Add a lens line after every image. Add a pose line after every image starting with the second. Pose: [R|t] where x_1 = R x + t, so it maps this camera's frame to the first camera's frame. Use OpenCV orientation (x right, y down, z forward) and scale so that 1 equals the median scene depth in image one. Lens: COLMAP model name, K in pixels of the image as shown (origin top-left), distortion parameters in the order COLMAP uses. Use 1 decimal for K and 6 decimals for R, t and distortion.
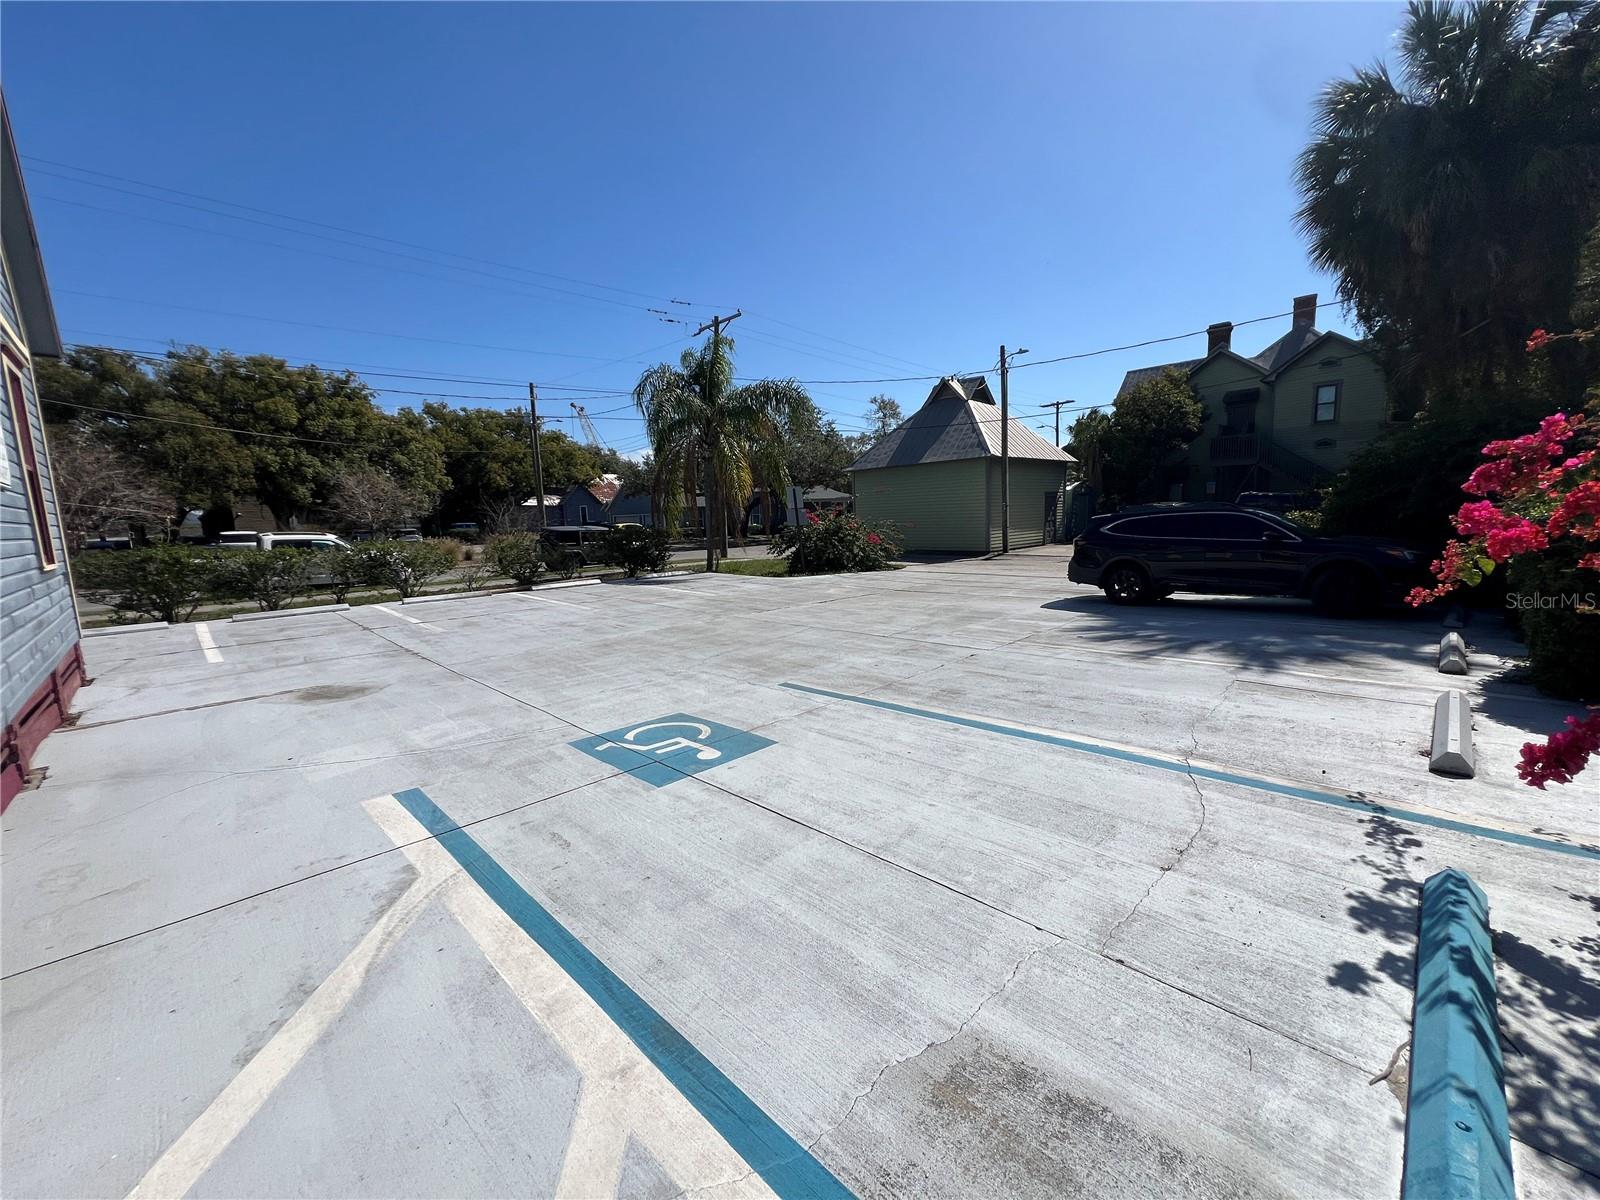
lens RADIAL K [[641.4, 0, 802.0], [0, 641.4, 598.8], [0, 0, 1]] dist [0.000063, 0.000283]
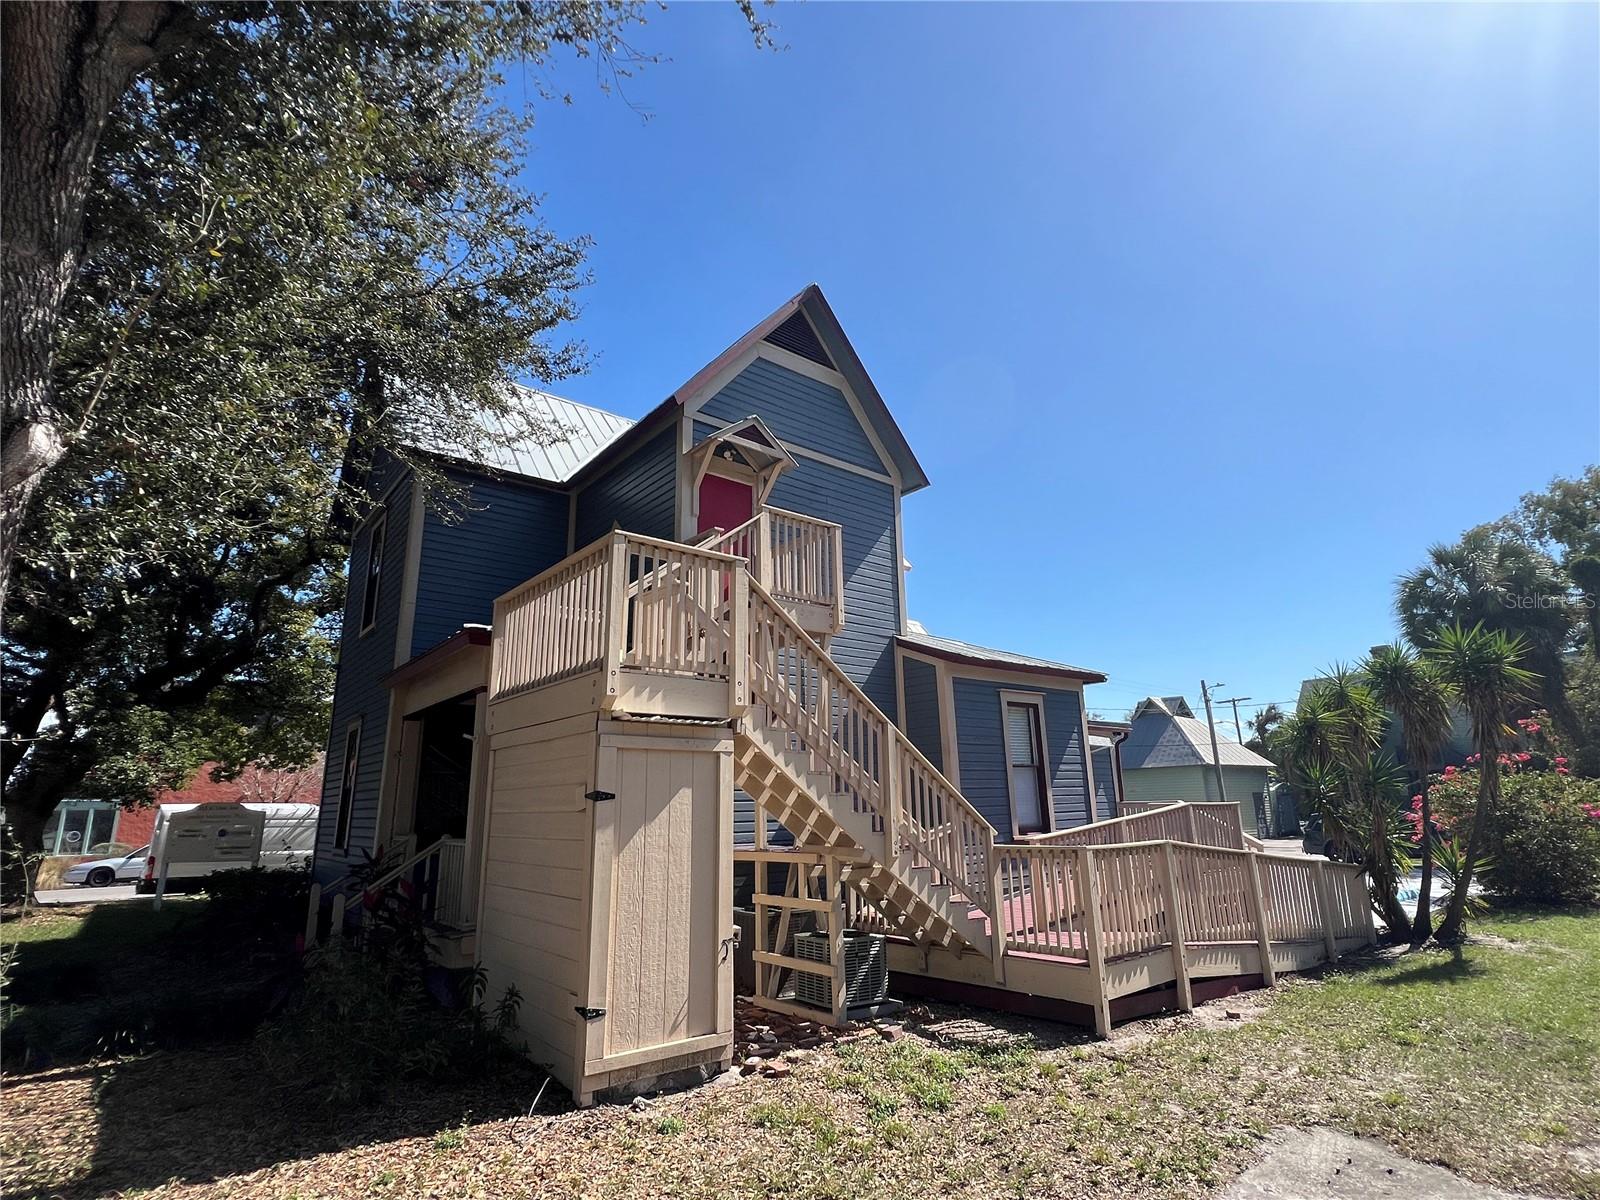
lens RADIAL K [[799.2, 0, 800.2], [0, 799.2, 602.5], [0, 0, 1]] dist [-0.002277, -0.000062]
pose [[0.994567, -0.011735, -0.103434, -0.283249], [-0.027363, 0.929214, -0.368528, 0.069448], [0.100437, 0.369356, 0.923844, -0.551012]]
